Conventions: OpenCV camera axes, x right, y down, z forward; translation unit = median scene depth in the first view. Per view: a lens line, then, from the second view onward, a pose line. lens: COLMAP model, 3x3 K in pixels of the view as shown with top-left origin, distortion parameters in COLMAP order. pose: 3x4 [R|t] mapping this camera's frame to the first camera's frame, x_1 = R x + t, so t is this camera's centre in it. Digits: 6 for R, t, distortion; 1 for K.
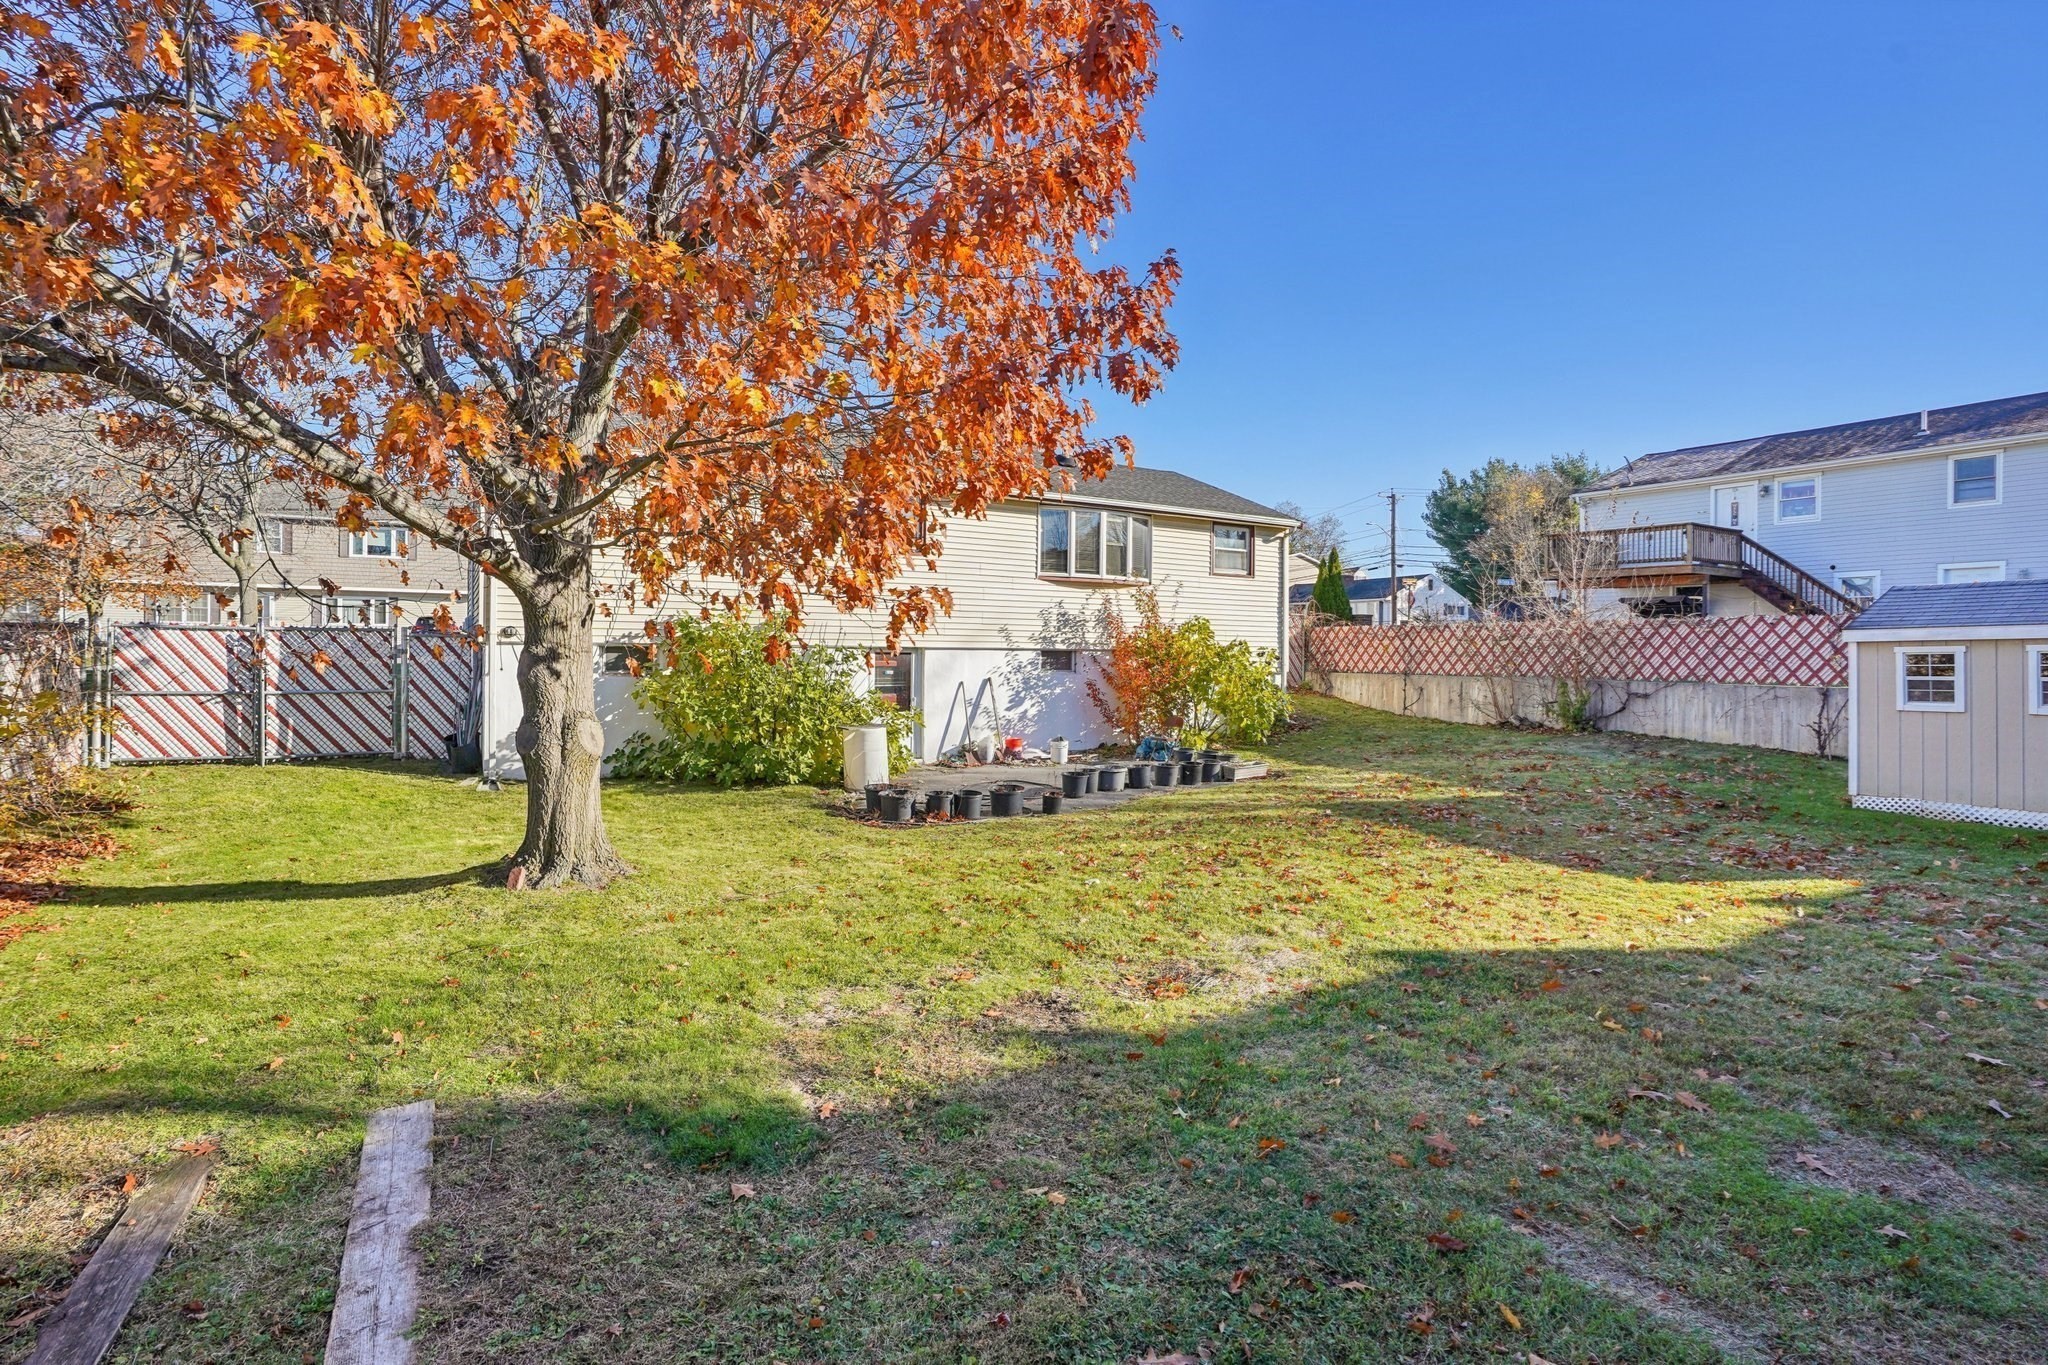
lens RADIAL K [[984.1, 0, 1045.9], [0, 984.1, 651.6], [0, 0, 1]] dist [-0.028825, 0.000459]
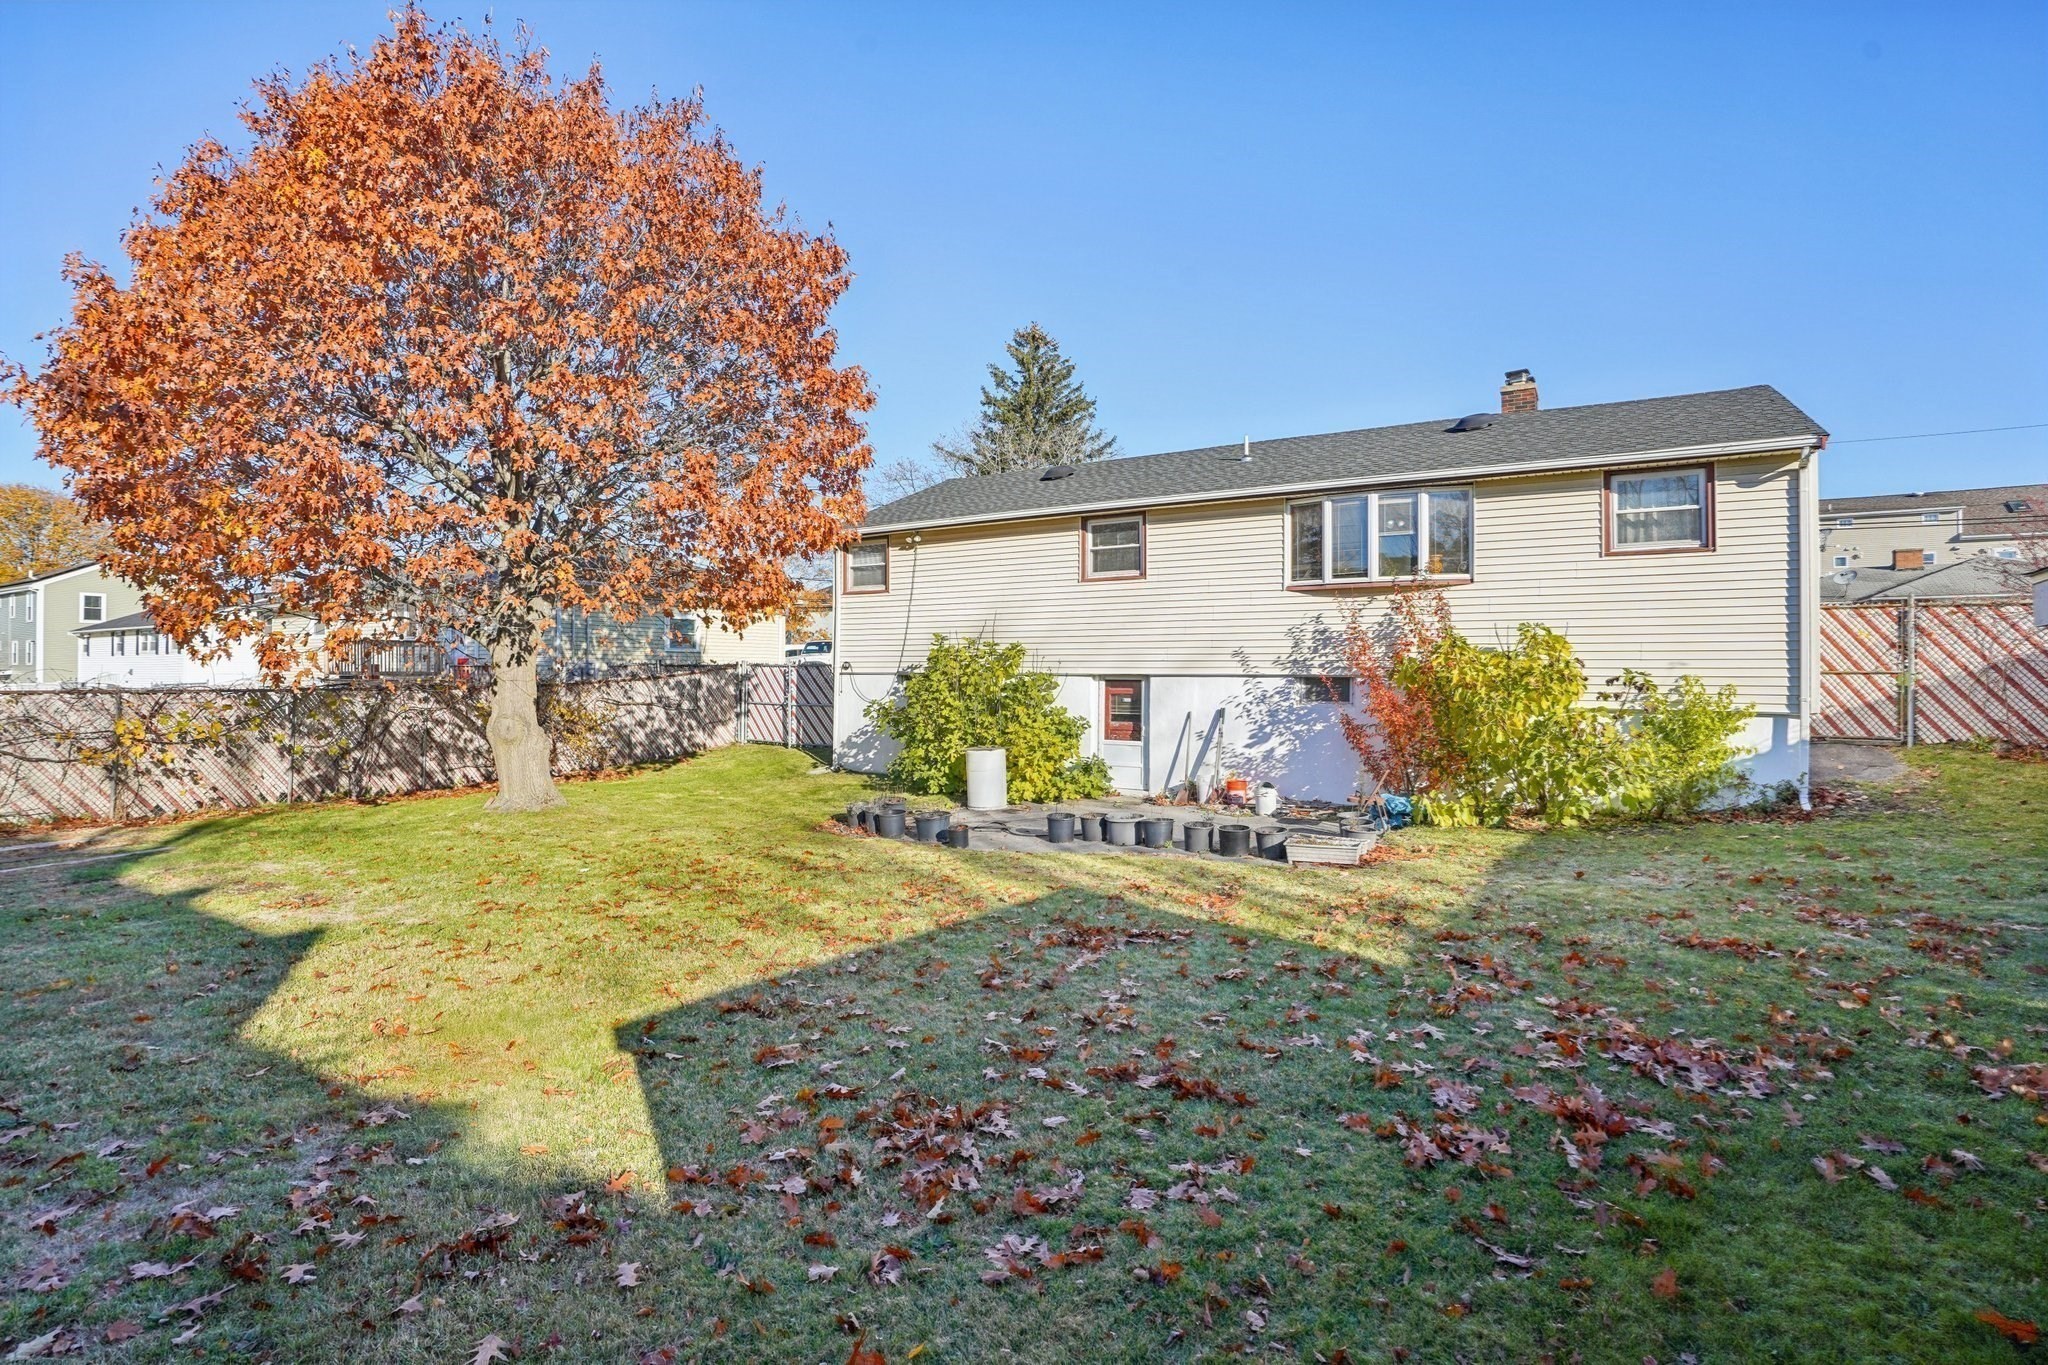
lens RADIAL K [[984.1, 0, 1045.9], [0, 984.1, 651.6], [0, 0, 1]] dist [-0.028825, 0.000459]
pose [[0.442840, -0.025542, -0.896237, 0.631471], [0.003042, 0.999631, -0.026985, -0.000869], [0.896595, 0.009223, 0.442755, 0.446965]]
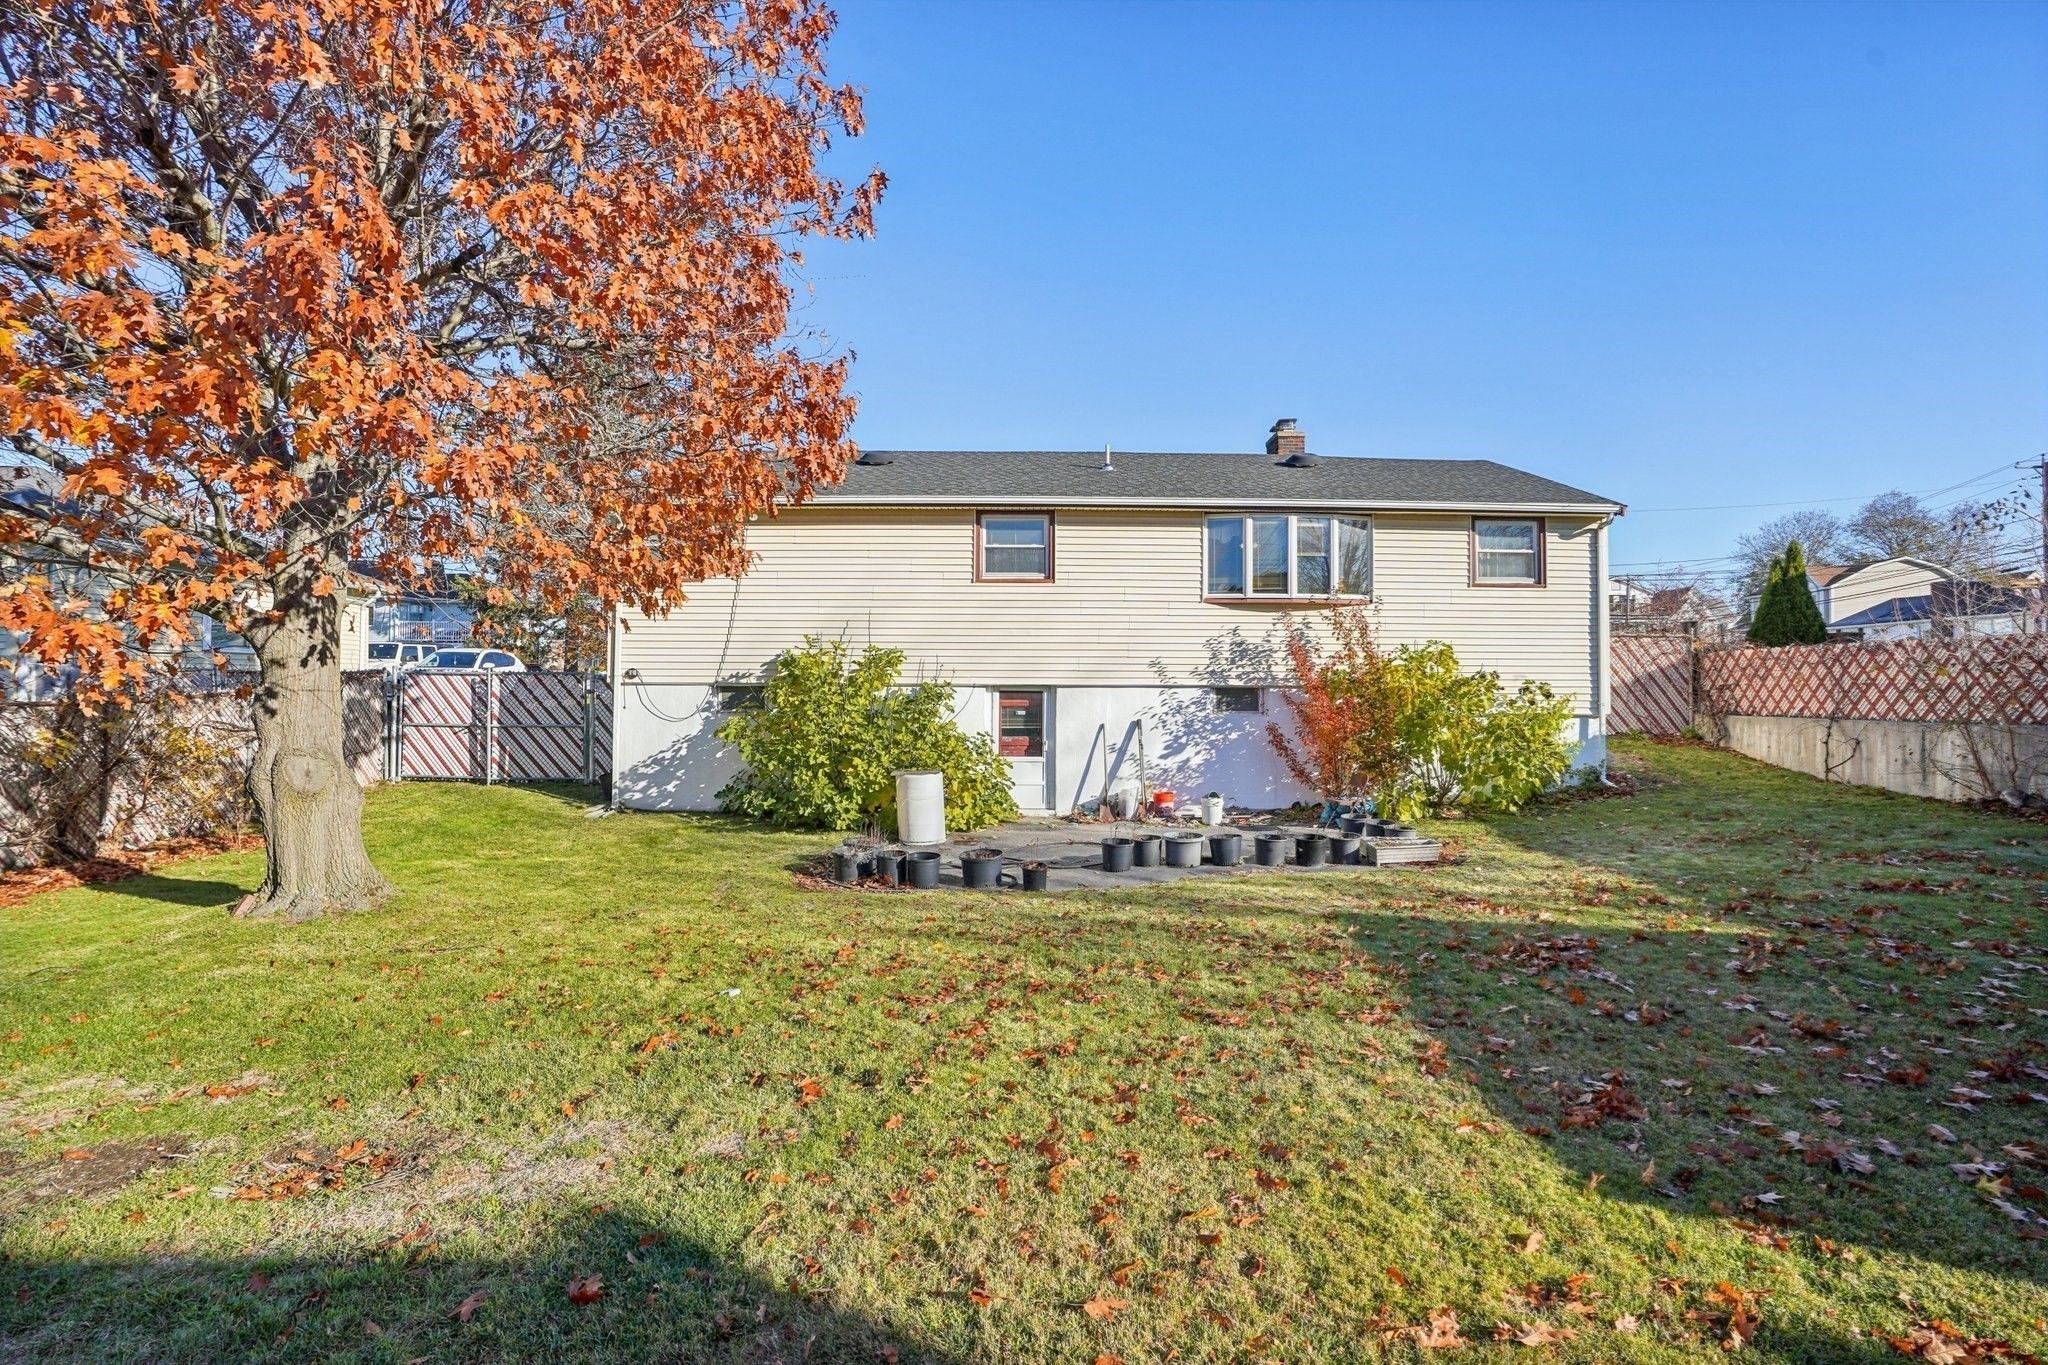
lens RADIAL K [[961.7, 0, 1050.2], [0, 961.7, 654.4], [0, 0, 1]] dist [-0.039418, 0.000369]
pose [[0.859325, -0.024340, -0.510850, 0.293352], [0.005113, 0.999226, -0.039010, 0.001867], [0.511404, 0.030910, 0.858785, 0.225900]]
